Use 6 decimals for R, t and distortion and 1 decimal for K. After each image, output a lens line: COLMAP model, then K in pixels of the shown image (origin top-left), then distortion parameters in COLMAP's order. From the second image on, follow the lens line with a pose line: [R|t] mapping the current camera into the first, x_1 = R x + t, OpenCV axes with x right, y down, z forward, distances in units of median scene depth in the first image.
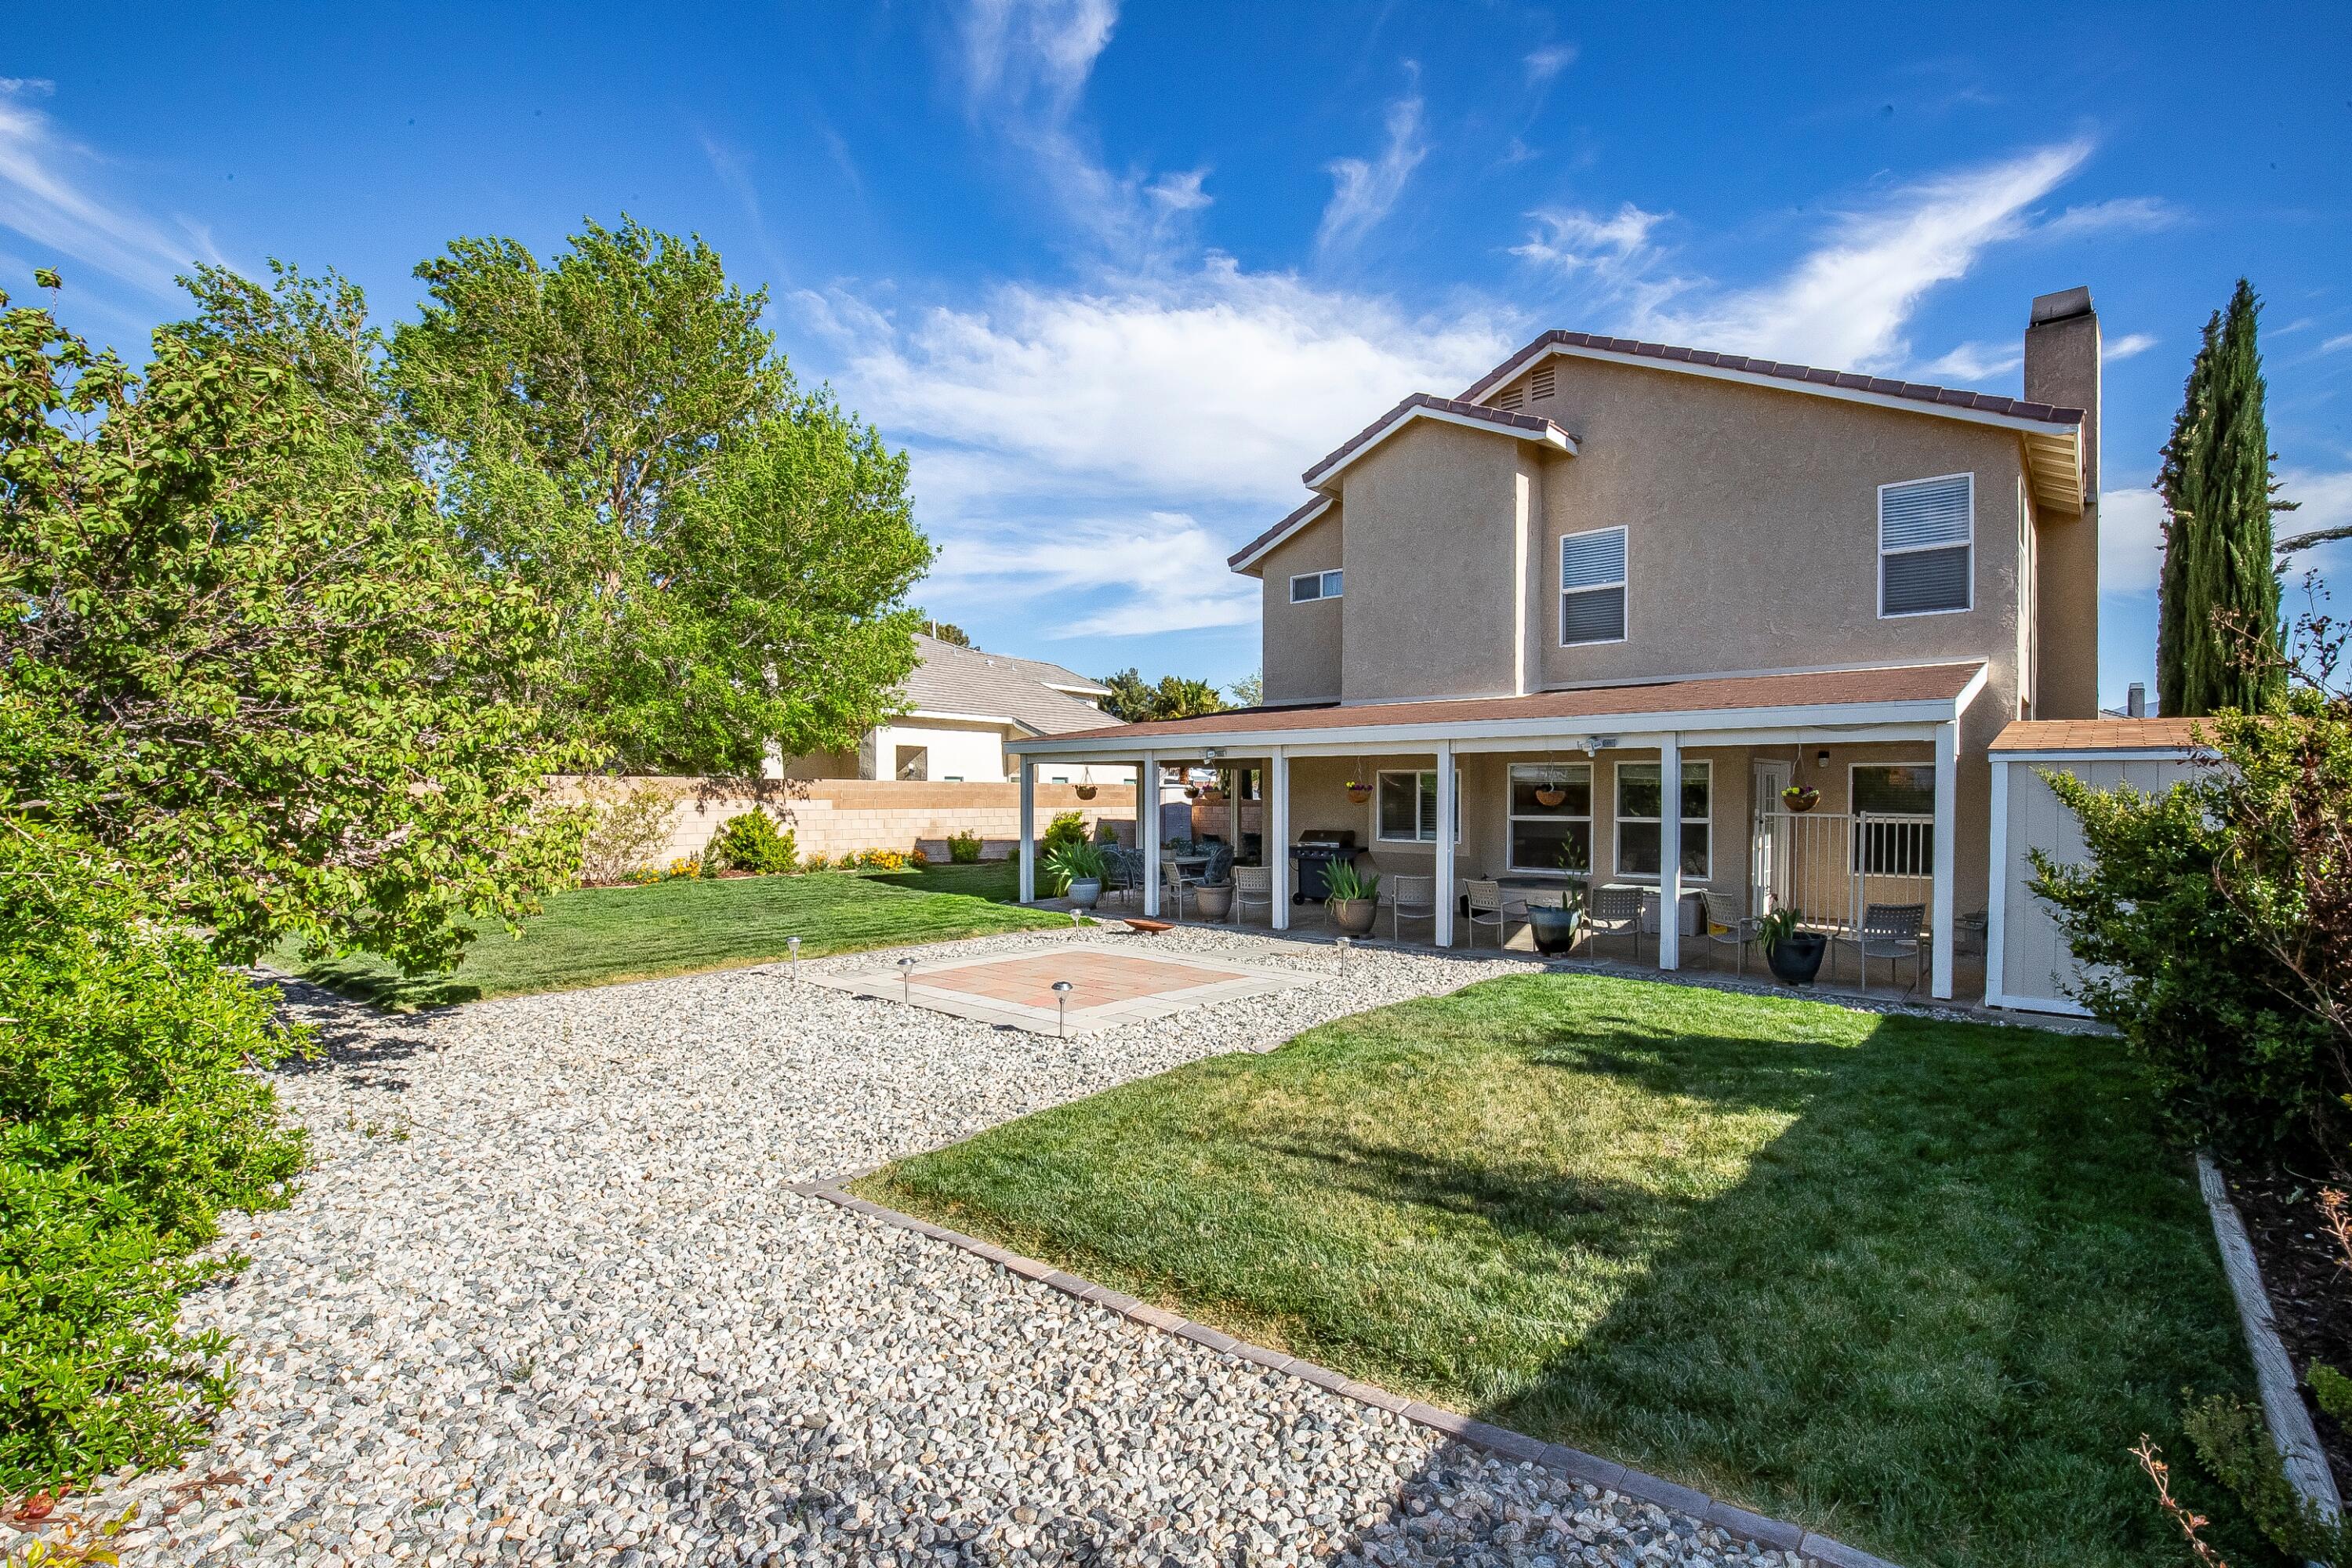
lens RADIAL K [[1069.0, 0, 1178.7], [0, 1069.0, 801.1], [0, 0, 1]] dist [-0.000023, -0.000030]
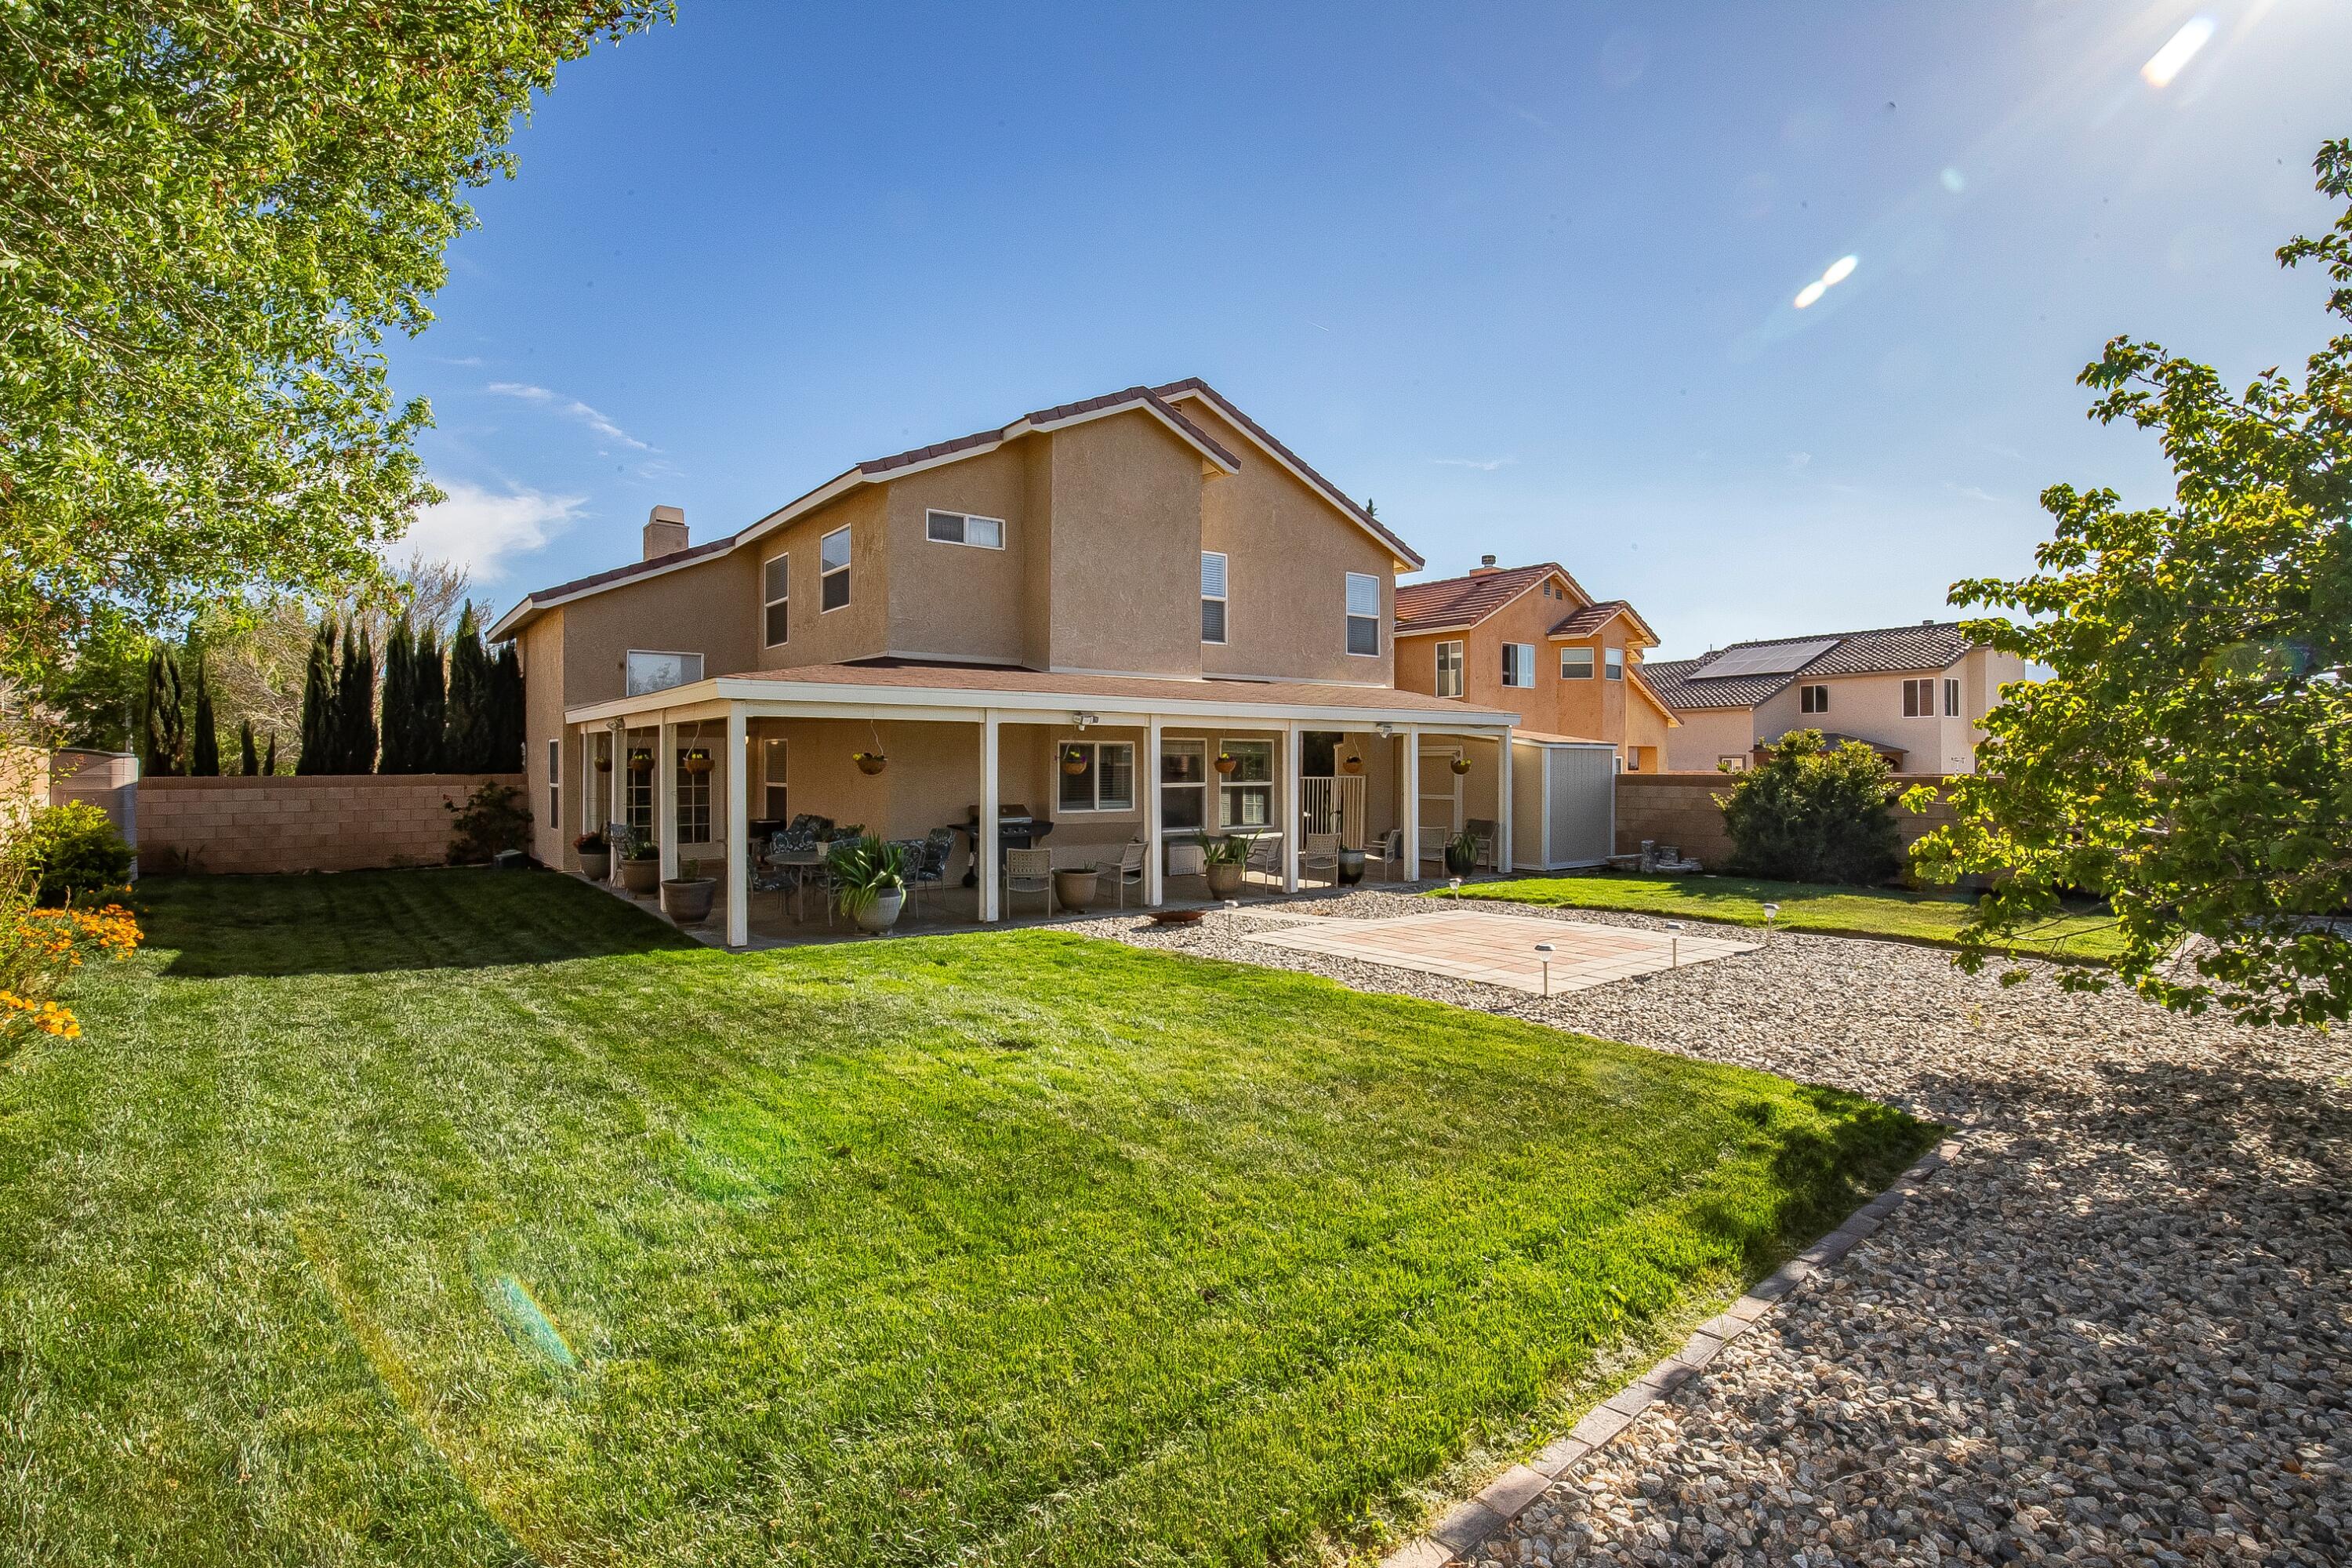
lens RADIAL K [[1119.5, 0, 1176.5], [0, 1119.5, 770.0], [0, 0, 1]] dist [-0.059148, -0.000067]
pose [[0.203751, -0.007092, 0.978997, -0.794885], [0.003041, 0.999974, 0.006611, -0.008516], [-0.979018, 0.001630, 0.203767, 0.695053]]
